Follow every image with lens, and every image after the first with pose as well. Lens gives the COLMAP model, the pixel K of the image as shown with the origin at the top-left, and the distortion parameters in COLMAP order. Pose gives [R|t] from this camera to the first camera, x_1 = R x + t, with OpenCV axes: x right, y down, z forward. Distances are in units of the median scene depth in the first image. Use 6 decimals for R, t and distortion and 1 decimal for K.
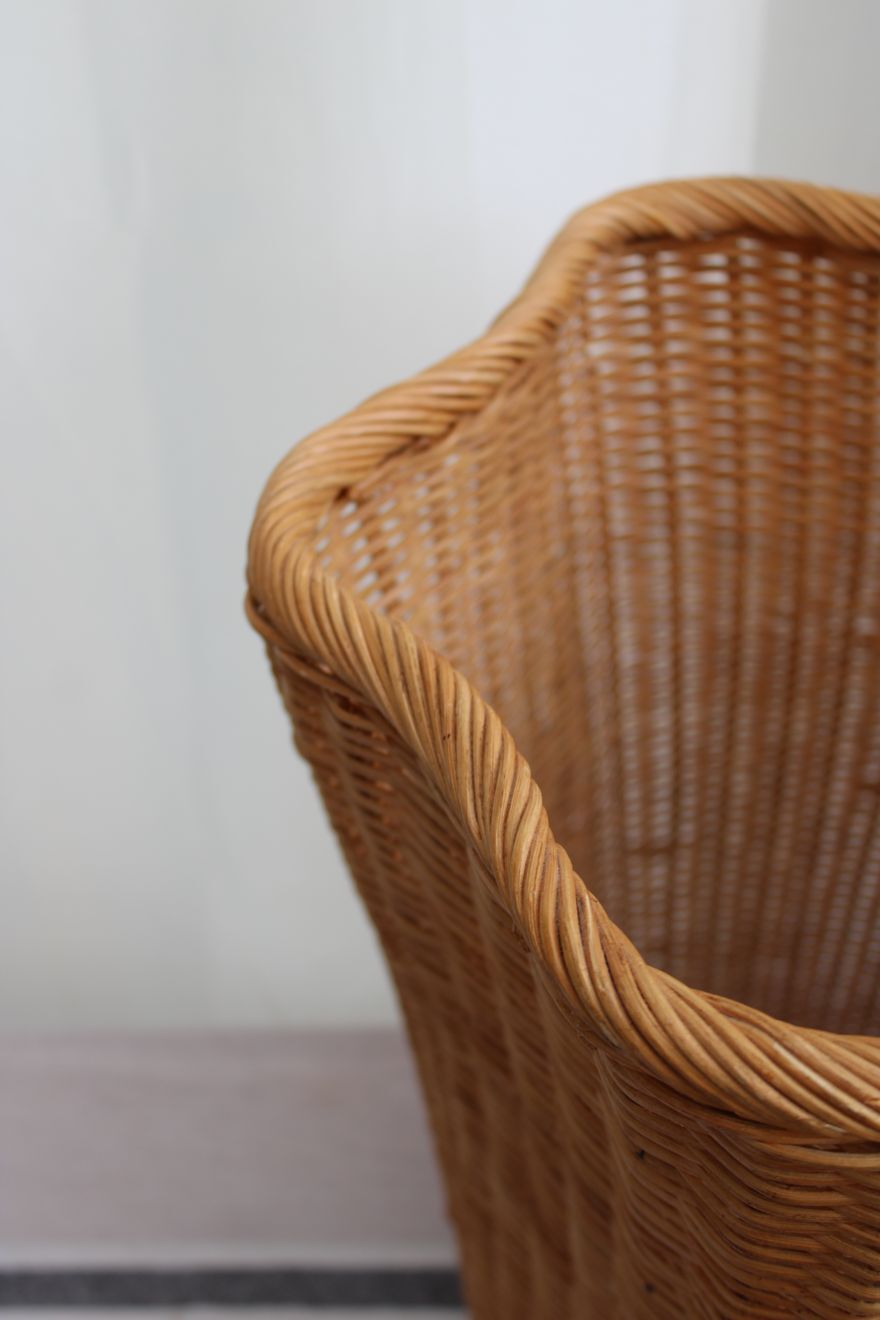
lens RADIAL K [[1676.5, 0, 449.8], [0, 1676.5, 660.5], [0, 0, 1]] dist [-0.057338, 0.000000]
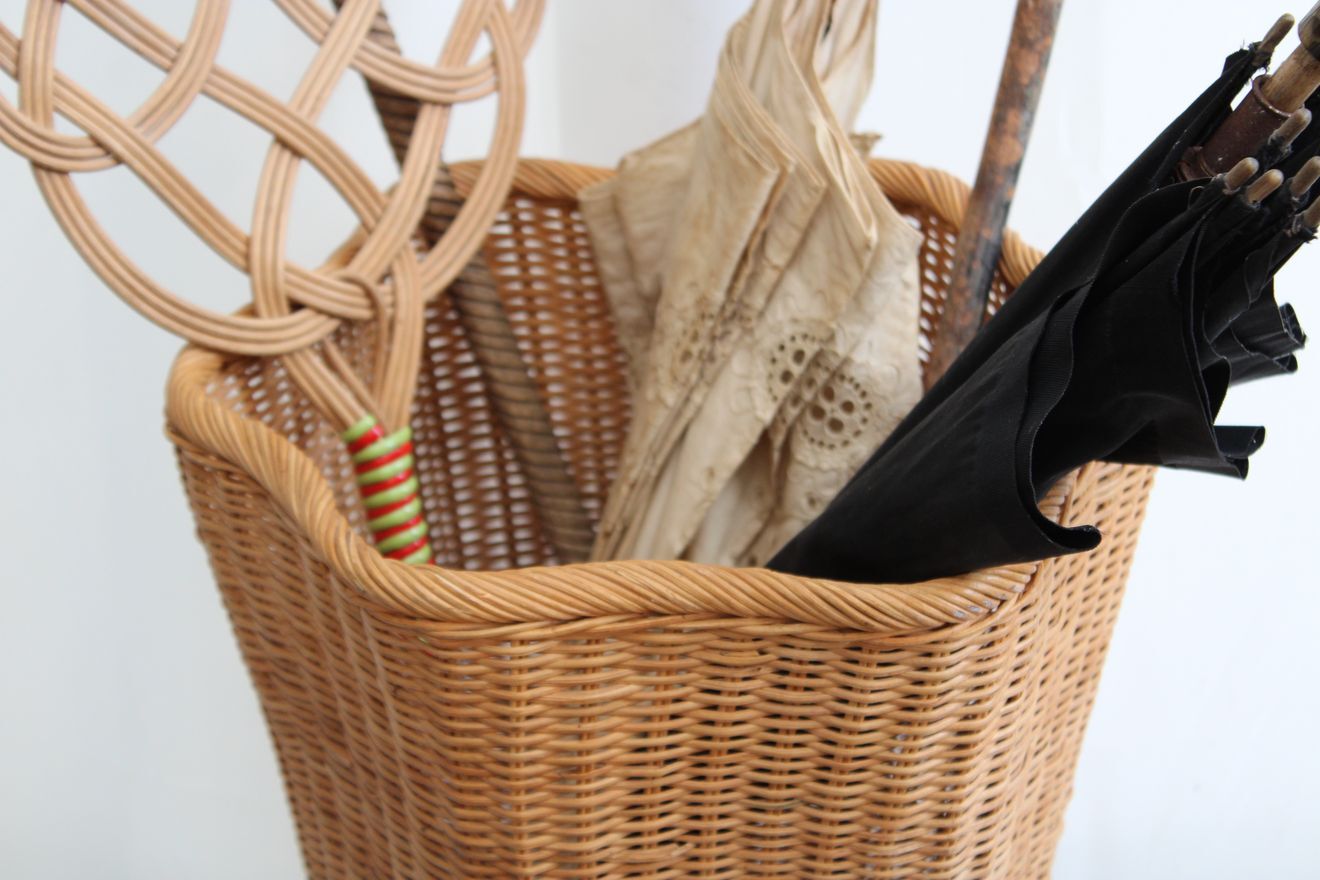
lens RADIAL K [[3061.4, 0, 672.8], [0, 3061.4, 437.8], [0, 0, 1]] dist [0.076402, 0.000000]
pose [[0.997156, -0.036333, 0.066035, 0.155275], [0.047829, 0.982165, -0.181836, 0.488046], [-0.058251, 0.184477, 0.981109, -1.748193]]
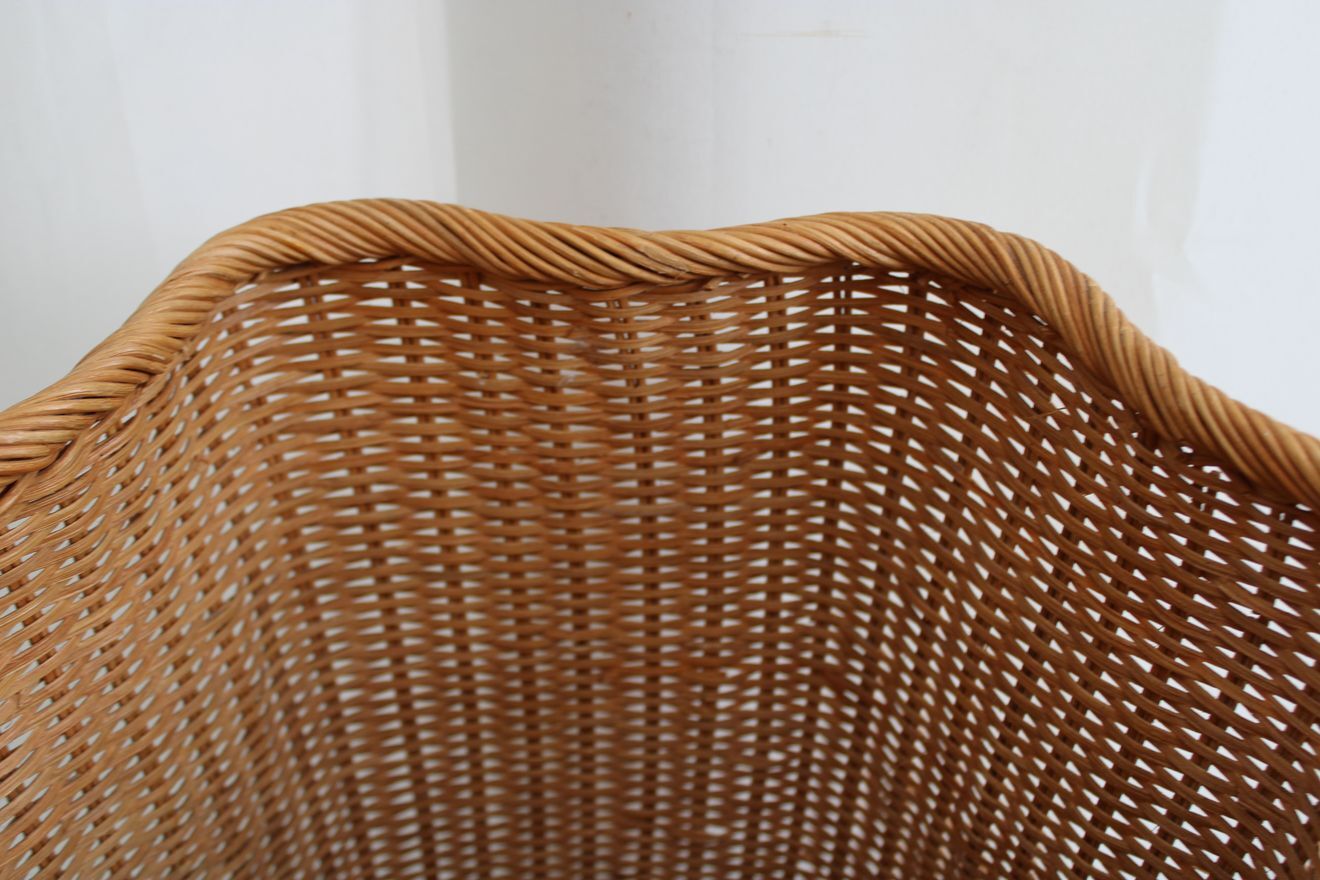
lens RADIAL K [[1676.5, 0, 663.8], [0, 1676.5, 428.7], [0, 0, 1]] dist [-0.057338, 0.000000]
pose [[0.995807, -0.020572, 0.089137, 0.285951], [0.029399, 0.994665, -0.098878, -0.074099], [-0.086627, 0.101084, 0.991099, 0.067748]]
